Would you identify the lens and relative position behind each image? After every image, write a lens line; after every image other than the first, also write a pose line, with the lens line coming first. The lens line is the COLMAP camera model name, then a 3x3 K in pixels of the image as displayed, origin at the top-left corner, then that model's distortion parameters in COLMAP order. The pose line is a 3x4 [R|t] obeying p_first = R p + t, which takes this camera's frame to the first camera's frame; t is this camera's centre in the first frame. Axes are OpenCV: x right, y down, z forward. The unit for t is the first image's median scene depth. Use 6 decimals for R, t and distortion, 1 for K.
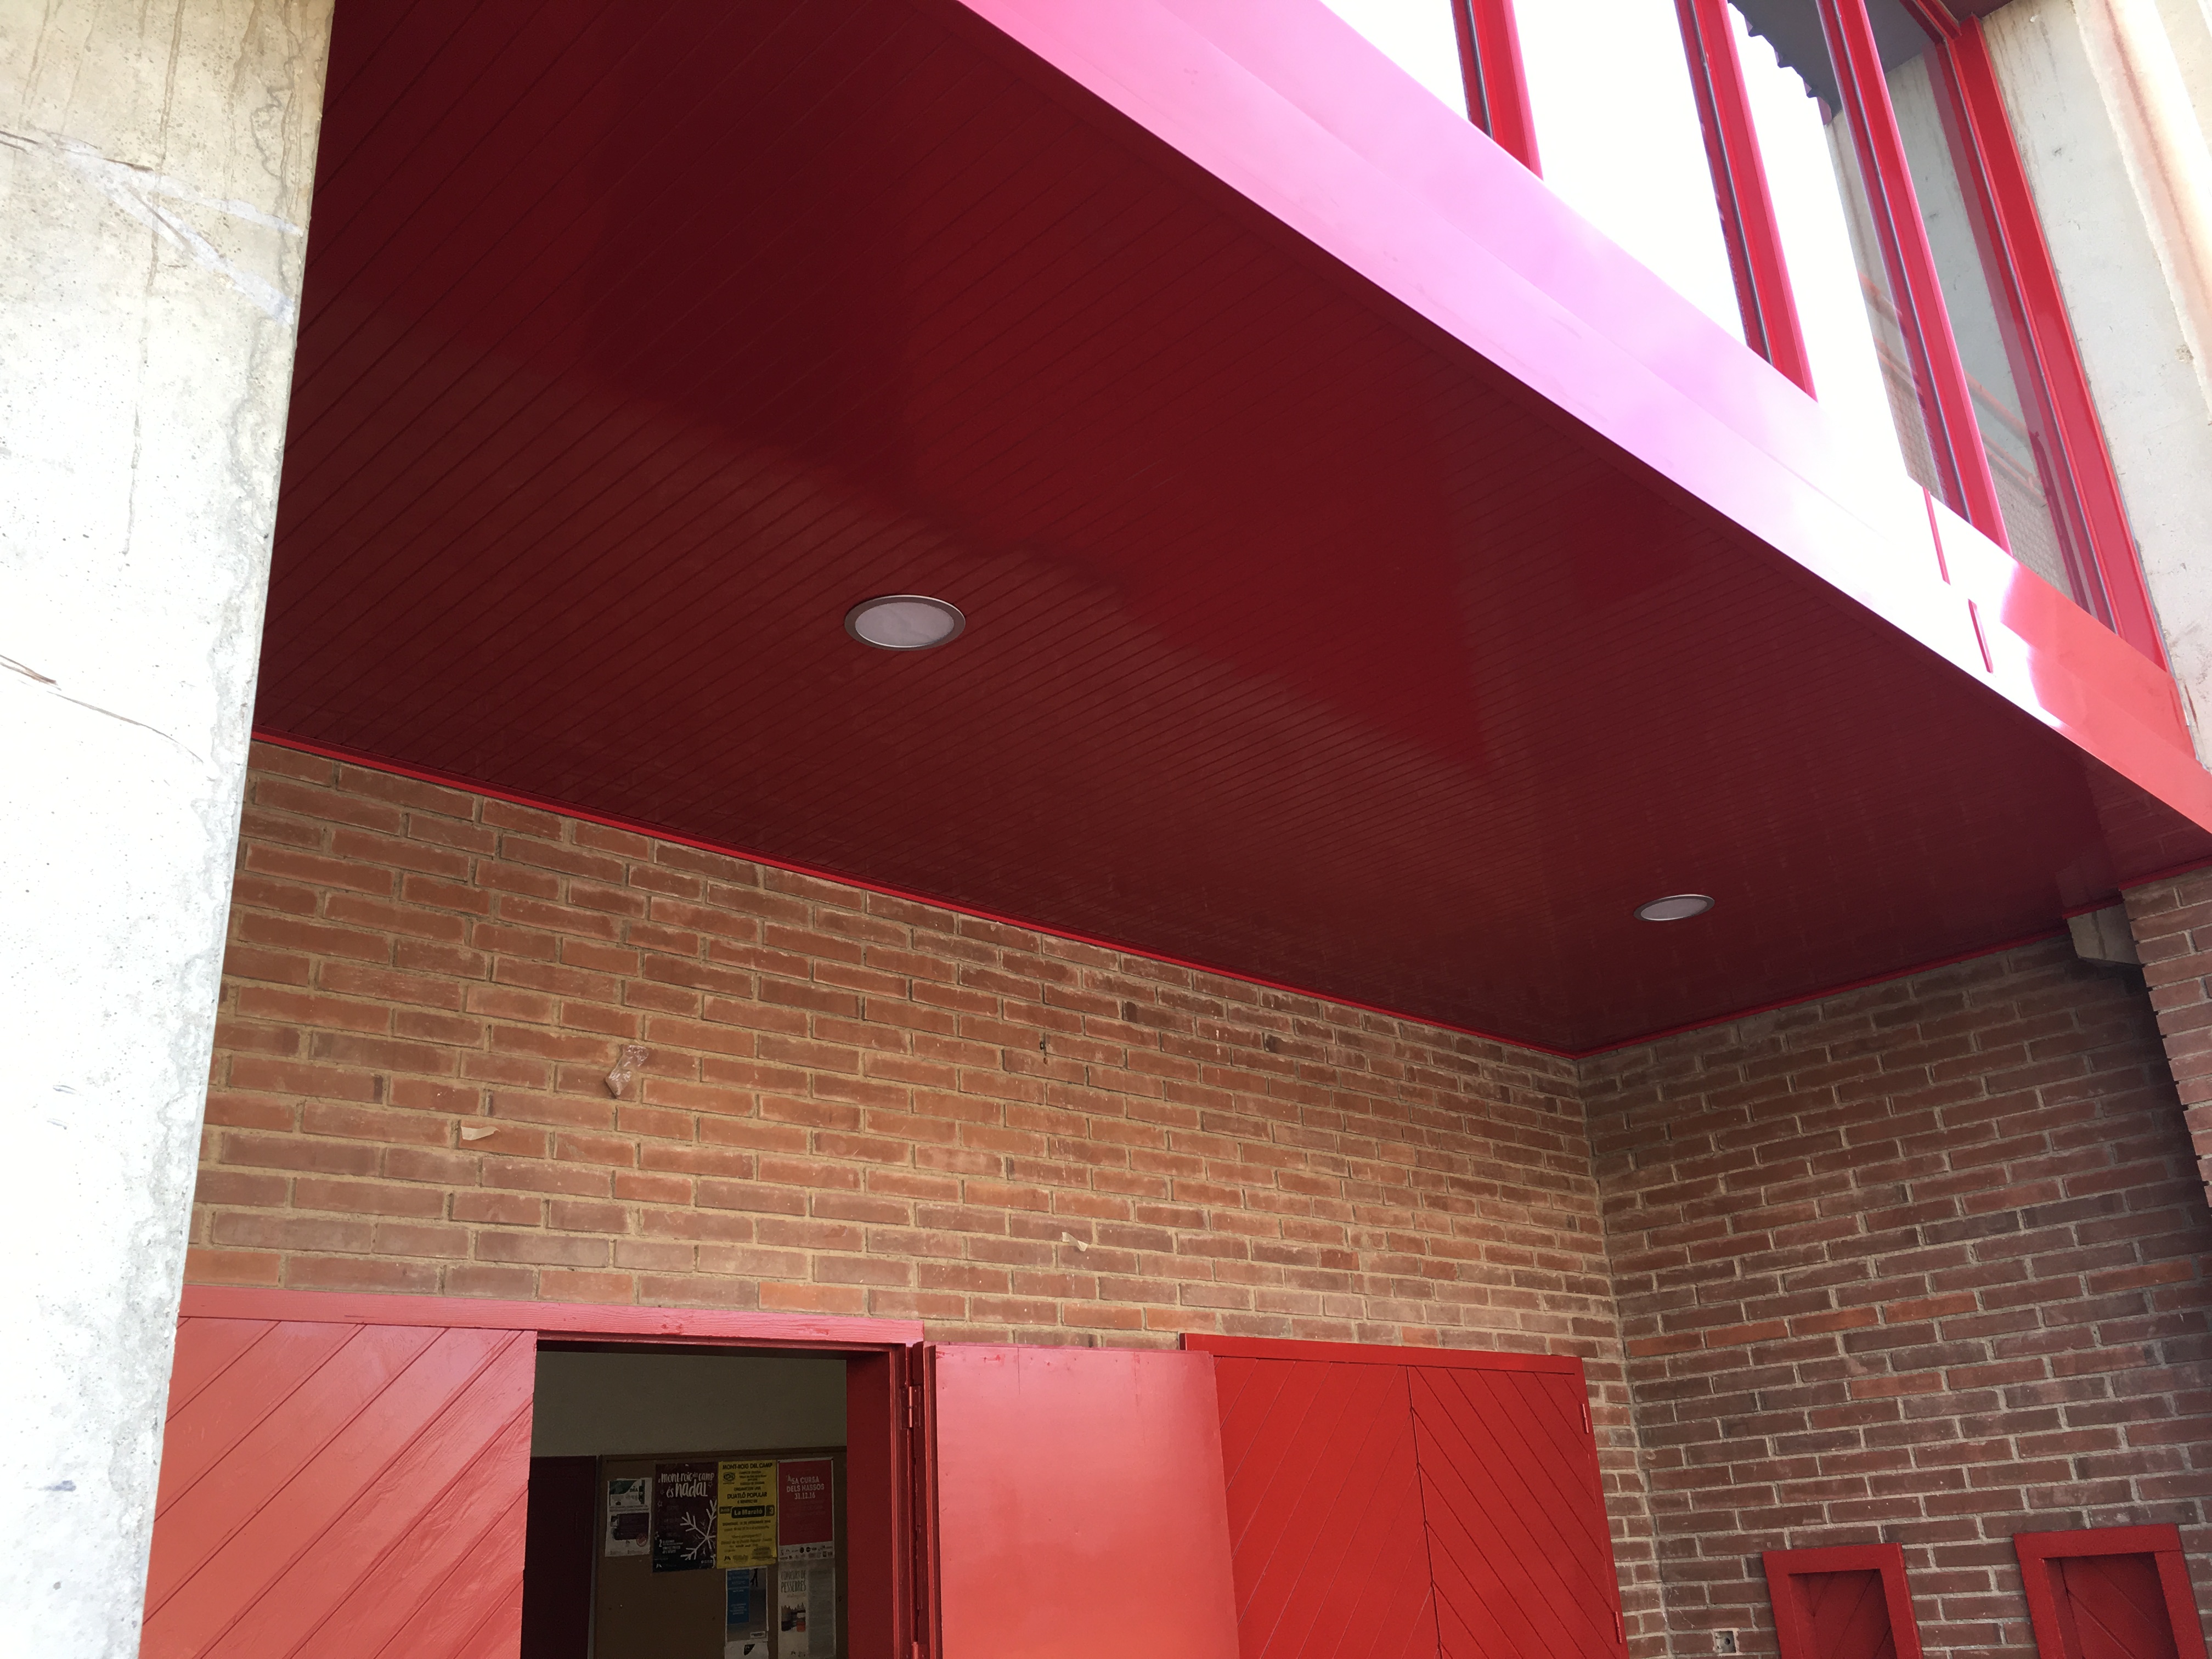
lens RADIAL K [[1869.5, 0, 1106.0], [0, 1869.5, 829.5], [0, 0, 1]] dist [0.091935, -0.135695]
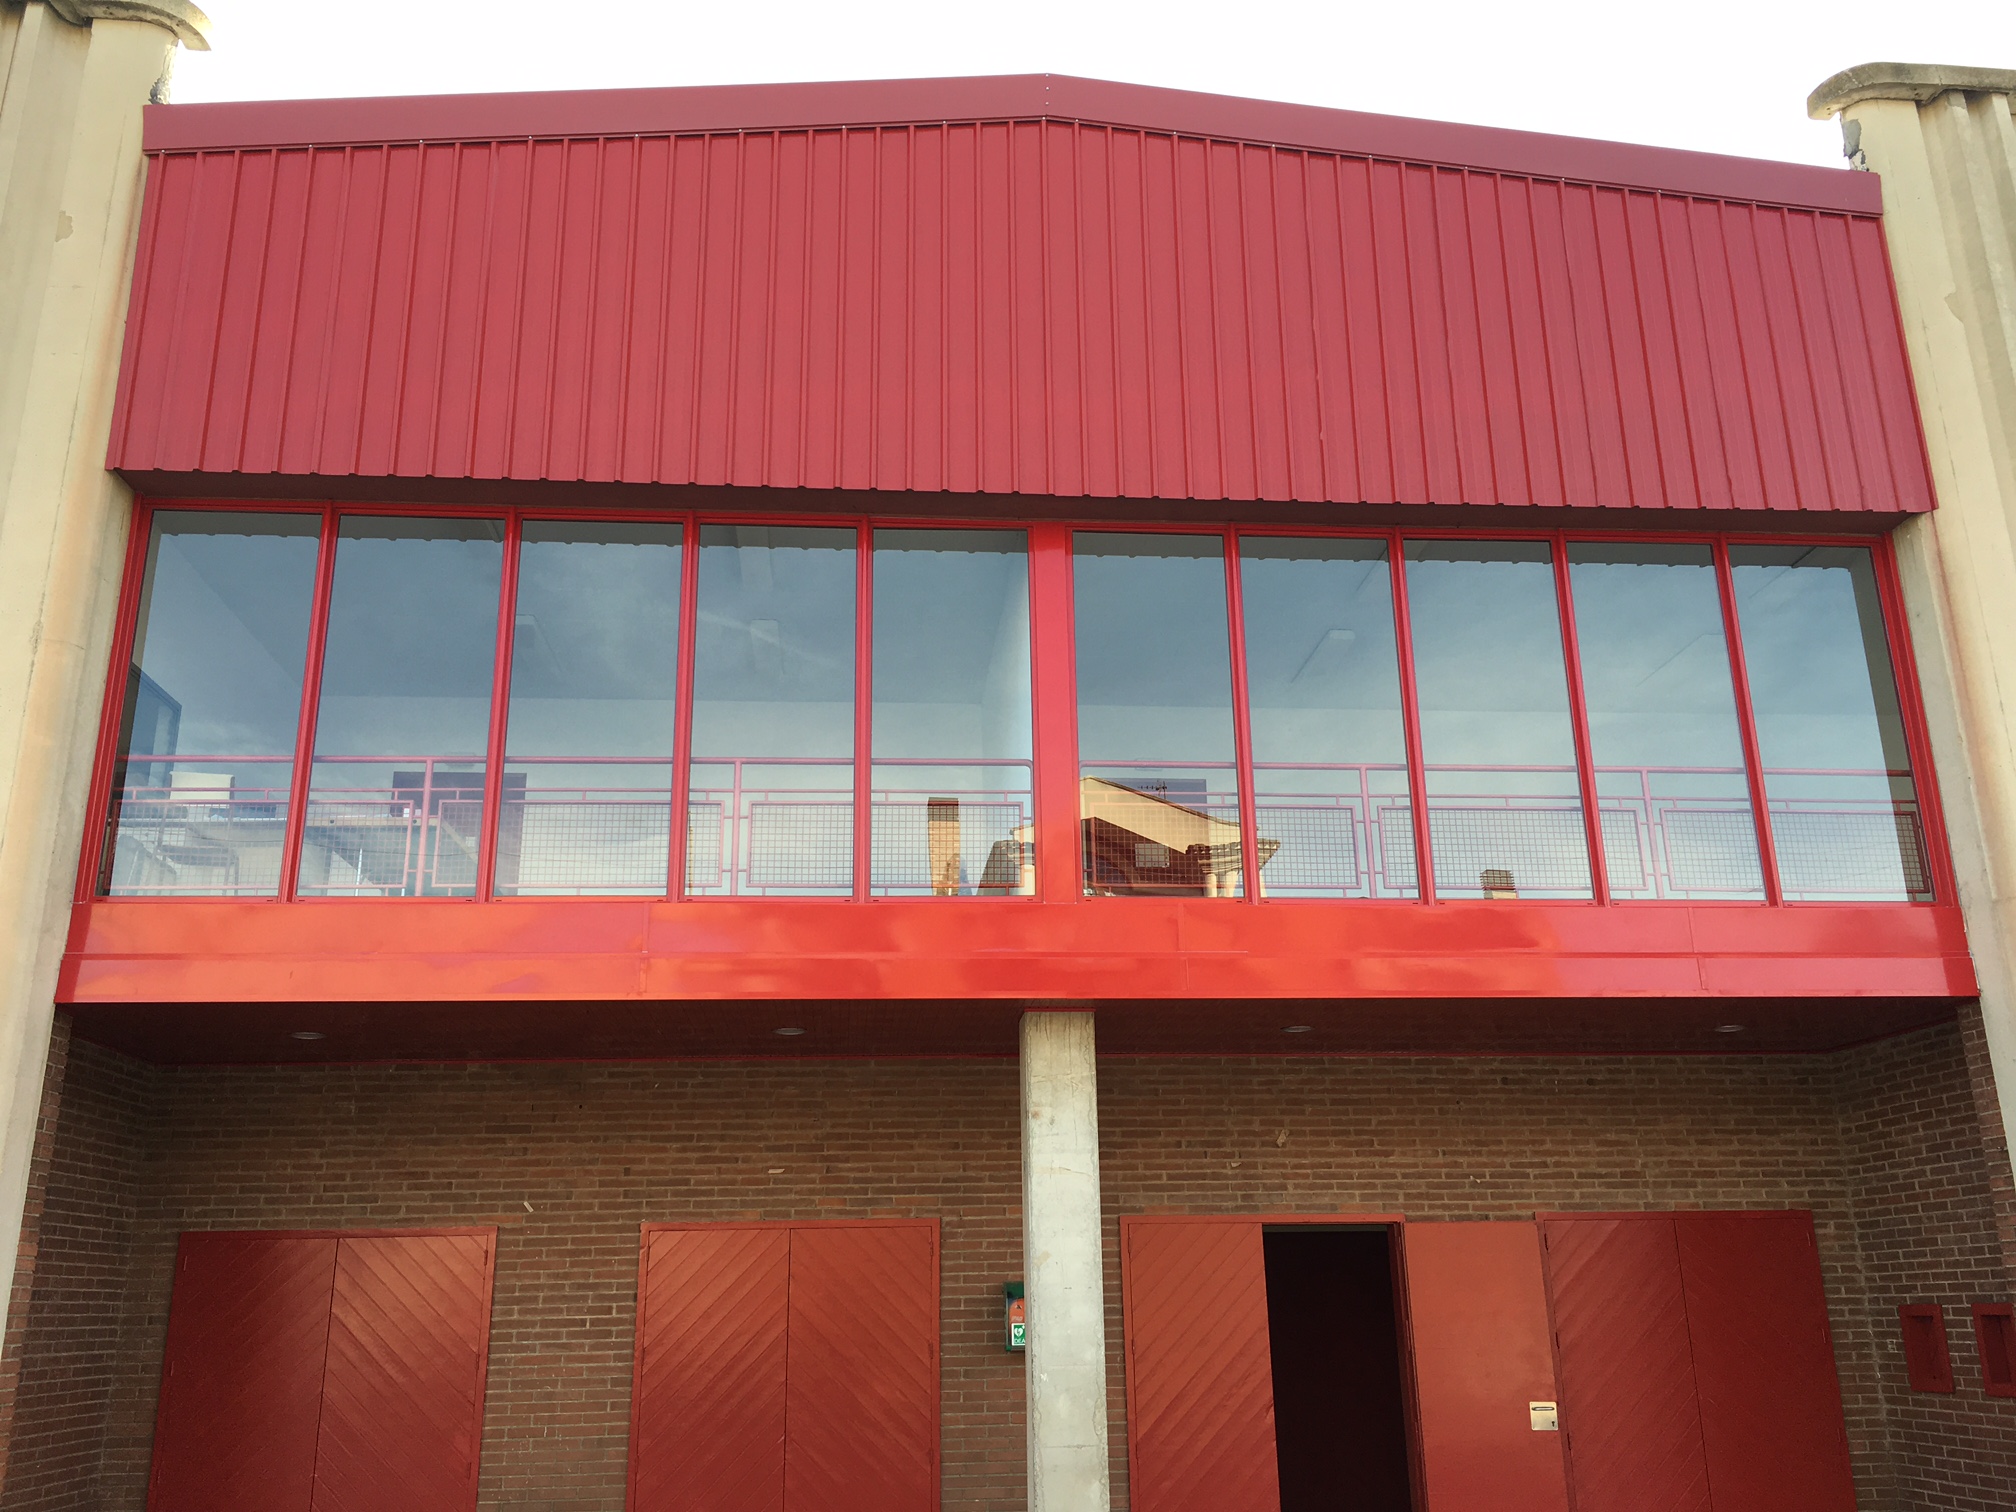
lens RADIAL K [[1703.8, 0, 1008.0], [0, 1703.8, 756.0], [0, 0, 1]] dist [0.091935, -0.135695]
pose [[0.768778, -0.146745, -0.622452, 0.991709], [0.206005, 0.978261, 0.023804, -0.515053], [0.605428, -0.146528, 0.782296, -1.116849]]
